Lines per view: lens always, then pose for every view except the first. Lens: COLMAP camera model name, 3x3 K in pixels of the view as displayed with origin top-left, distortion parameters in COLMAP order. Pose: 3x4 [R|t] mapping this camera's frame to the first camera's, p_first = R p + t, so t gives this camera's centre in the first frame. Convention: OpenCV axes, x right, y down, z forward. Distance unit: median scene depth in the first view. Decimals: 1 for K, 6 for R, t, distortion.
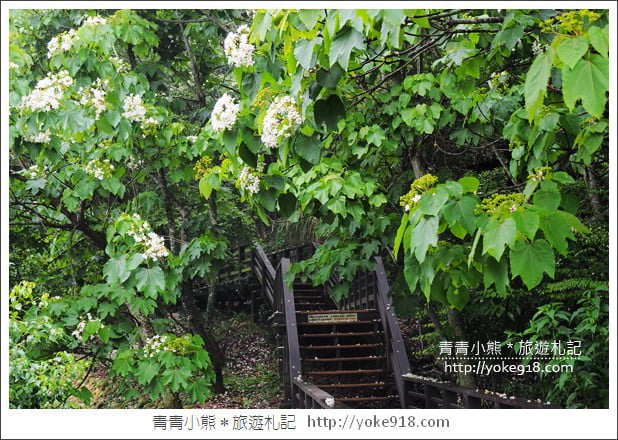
lens RADIAL K [[1000.7, 0, 307.8], [0, 1000.7, 220.4], [0, 0, 1]] dist [-0.017076, 0.000000]
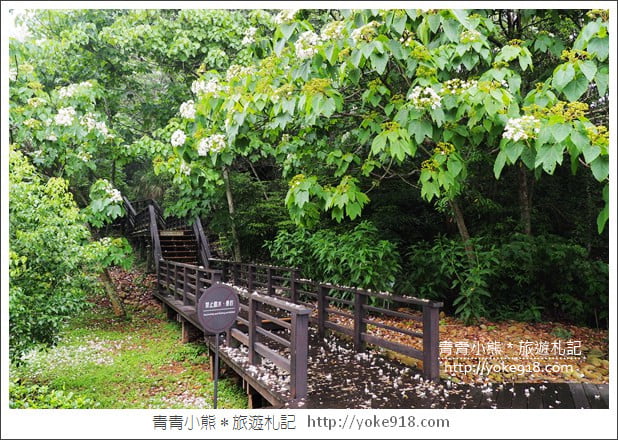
lens RADIAL K [[440.8, 0, 308.0], [0, 440.8, 216.8], [0, 0, 1]] dist [-0.024747, -0.001701]
pose [[0.919926, 0.049524, 0.388951, -0.128626], [-0.068501, 0.997035, 0.035065, 0.009509], [-0.386061, -0.058900, 0.920591, -0.021232]]
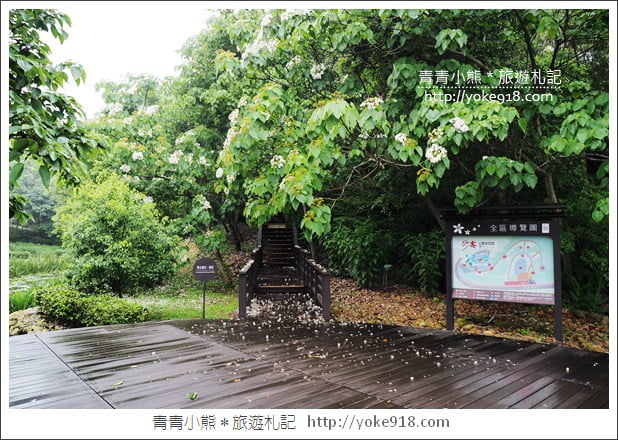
lens RADIAL K [[440.8, 0, 309.7], [0, 440.8, 221.1], [0, 0, 1]] dist [-0.024747, -0.001701]
pose [[0.999409, 0.027297, 0.020907, 0.152386], [-0.029061, 0.995580, 0.089309, -0.057148], [-0.018377, -0.089864, 0.995784, -0.450282]]
